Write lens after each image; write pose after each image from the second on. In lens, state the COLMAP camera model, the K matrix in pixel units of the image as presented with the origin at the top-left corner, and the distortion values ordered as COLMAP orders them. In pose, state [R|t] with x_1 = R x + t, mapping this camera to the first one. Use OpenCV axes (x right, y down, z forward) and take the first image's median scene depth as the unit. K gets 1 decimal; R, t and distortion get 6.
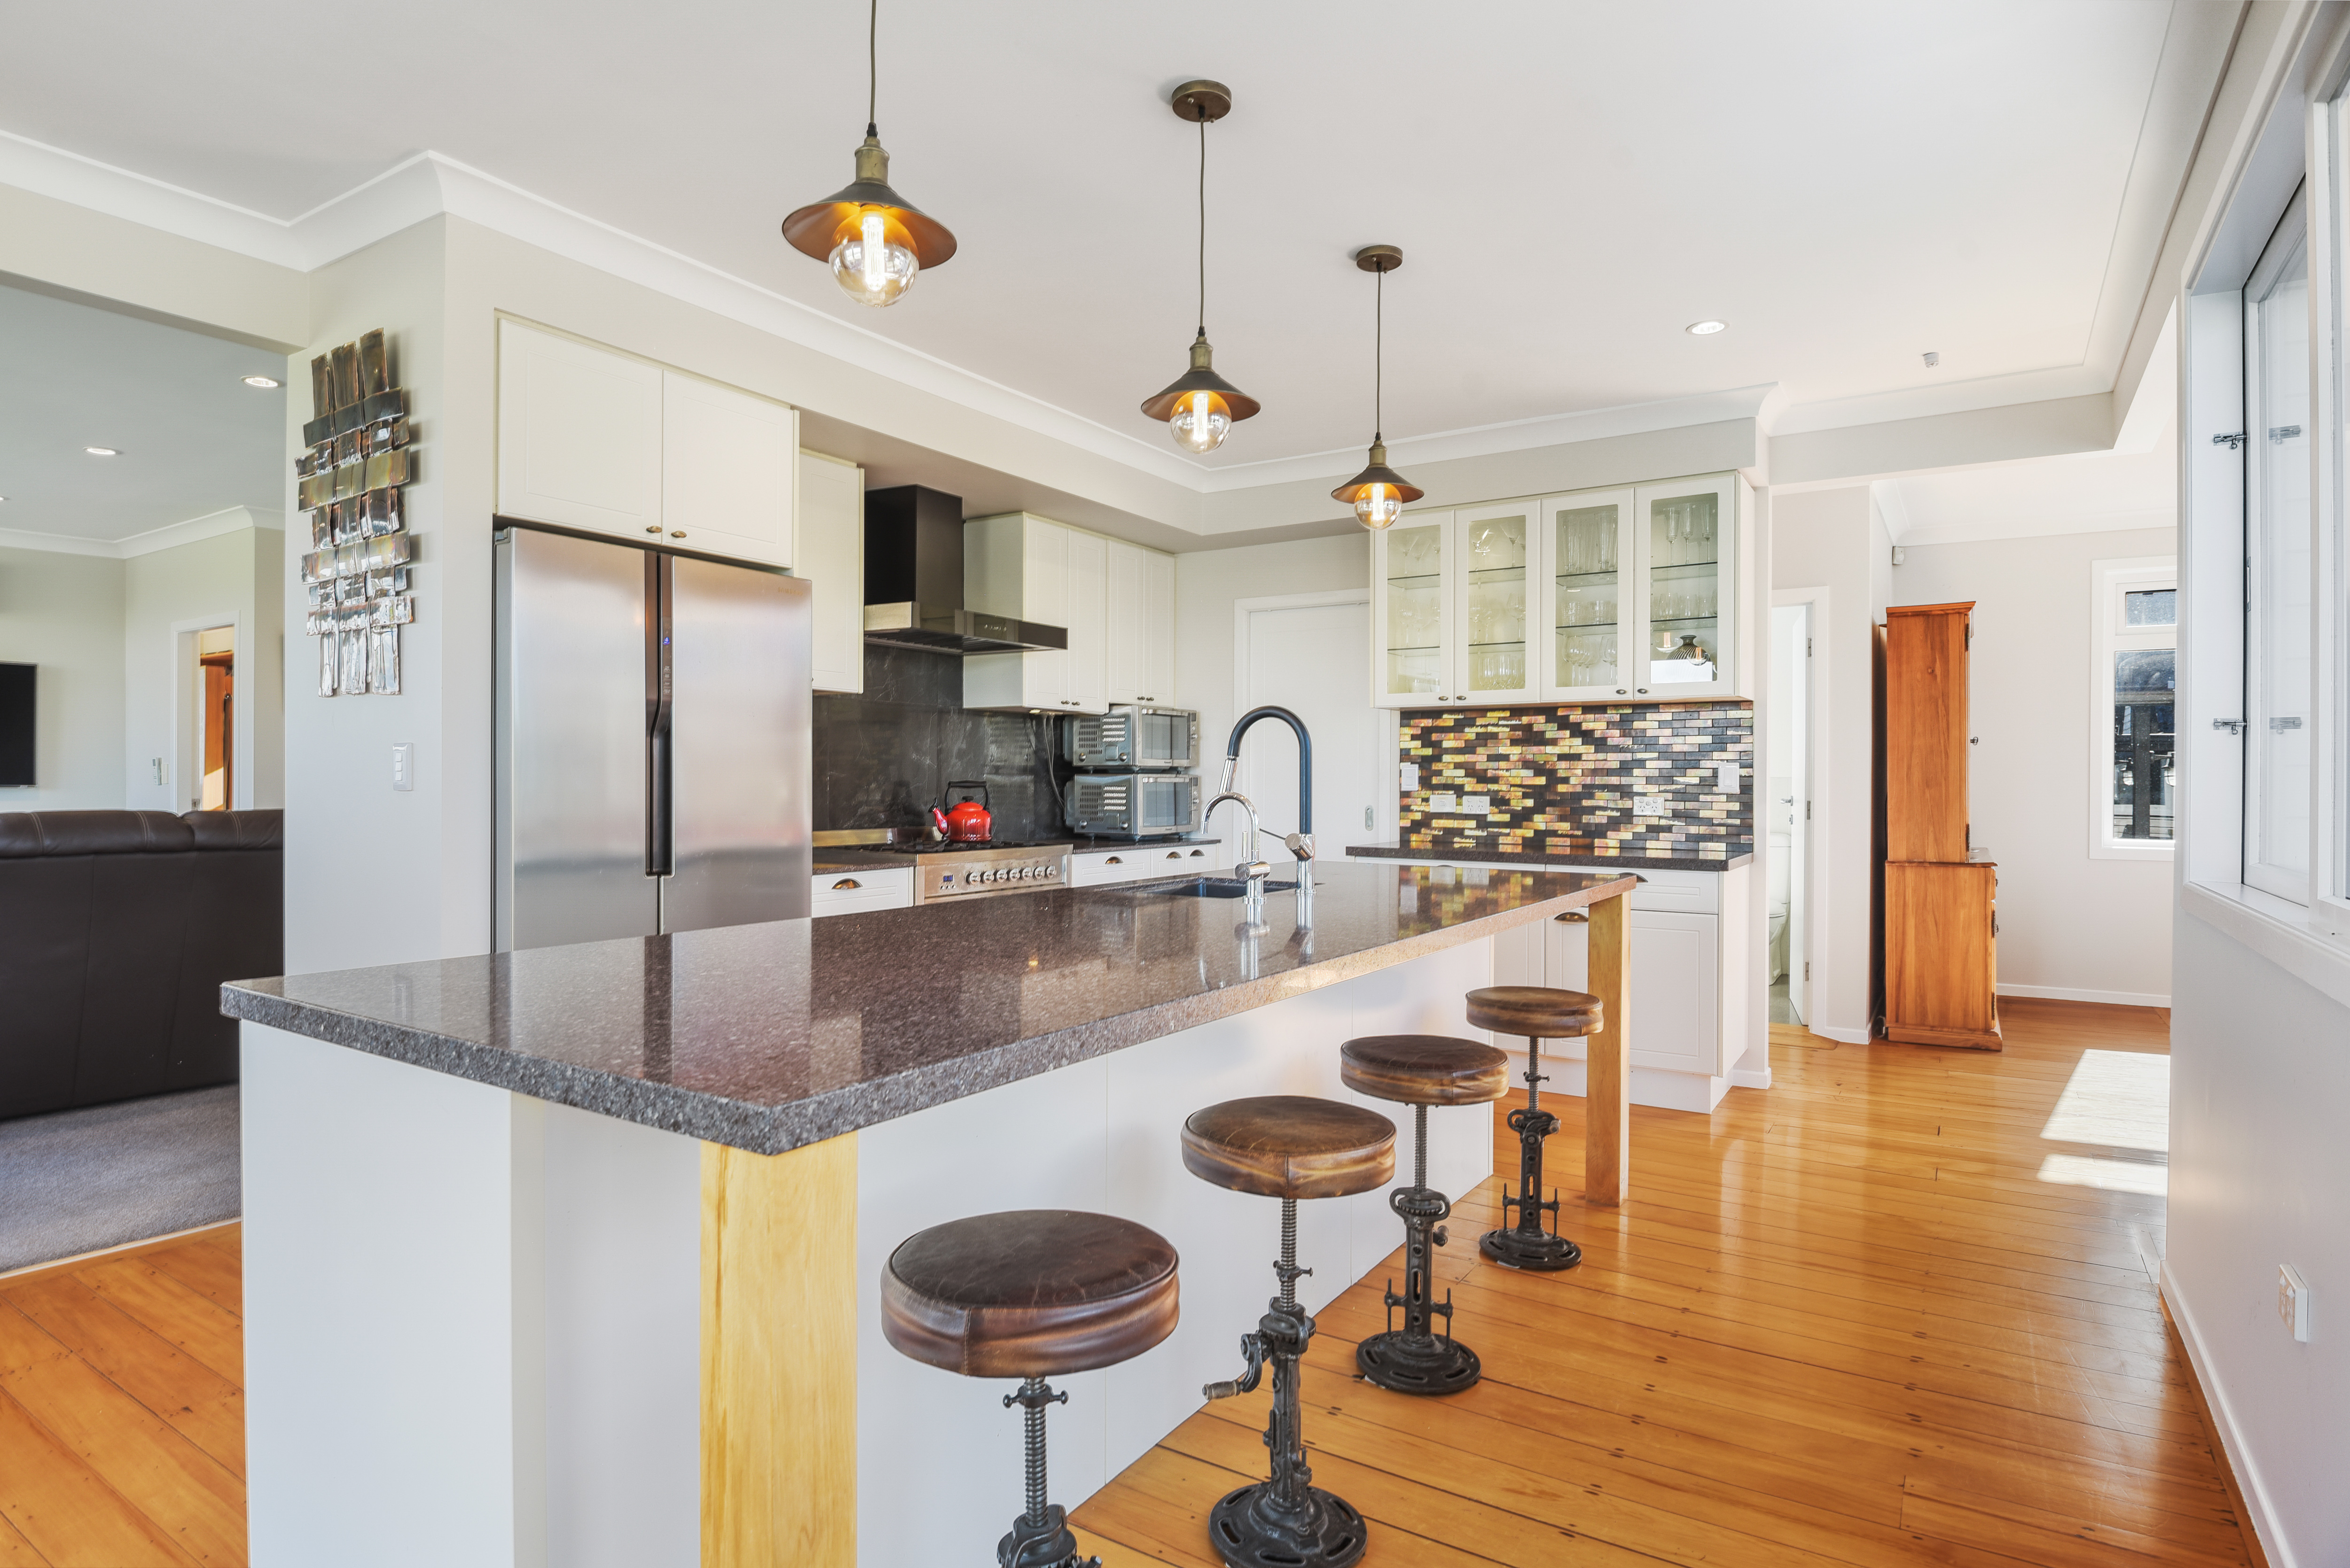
lens RADIAL K [[1240.1, 0, 1174.9], [0, 1240.1, 784.8], [0, 0, 1]] dist [0.002615, 0.000117]
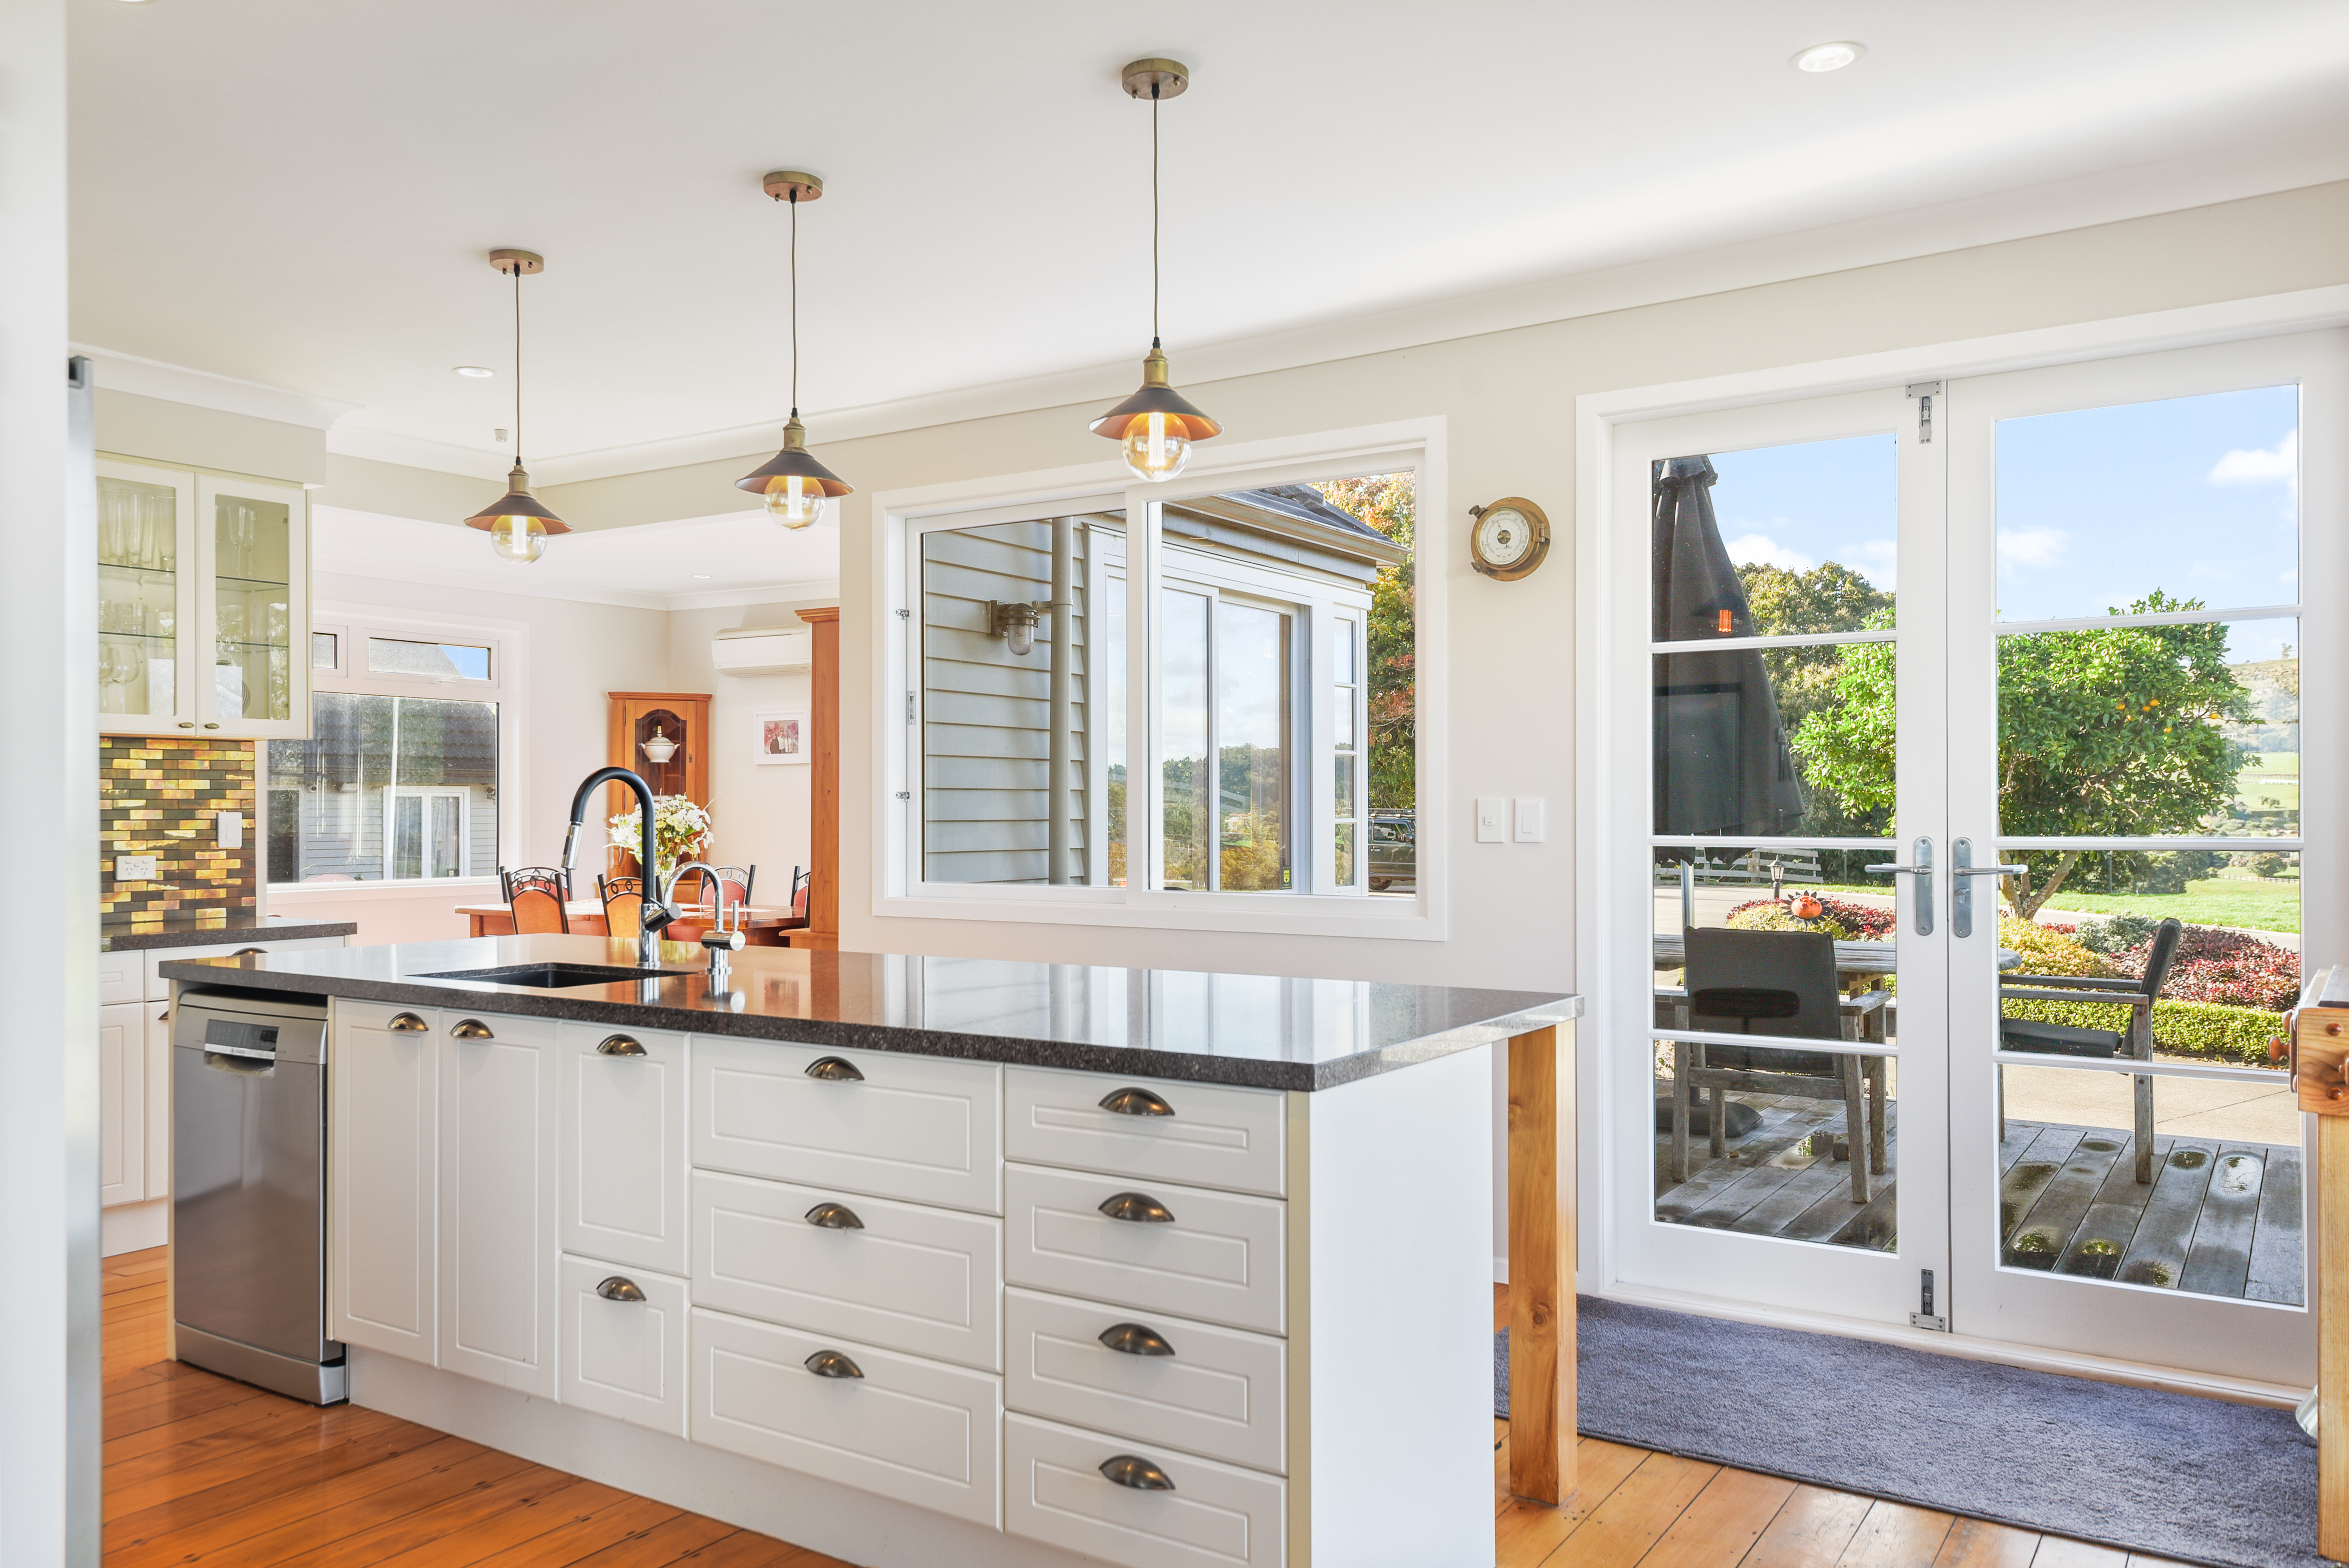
lens RADIAL K [[1737.0, 0, 1174.4], [0, 1737.0, 788.7], [0, 0, 1]] dist [0.004661, 0.001420]
pose [[-0.001111, 0.011970, 0.999928, -0.730254], [0.012150, 0.999855, -0.011956, -0.012088], [-0.999926, 0.012136, -0.001256, 0.351873]]
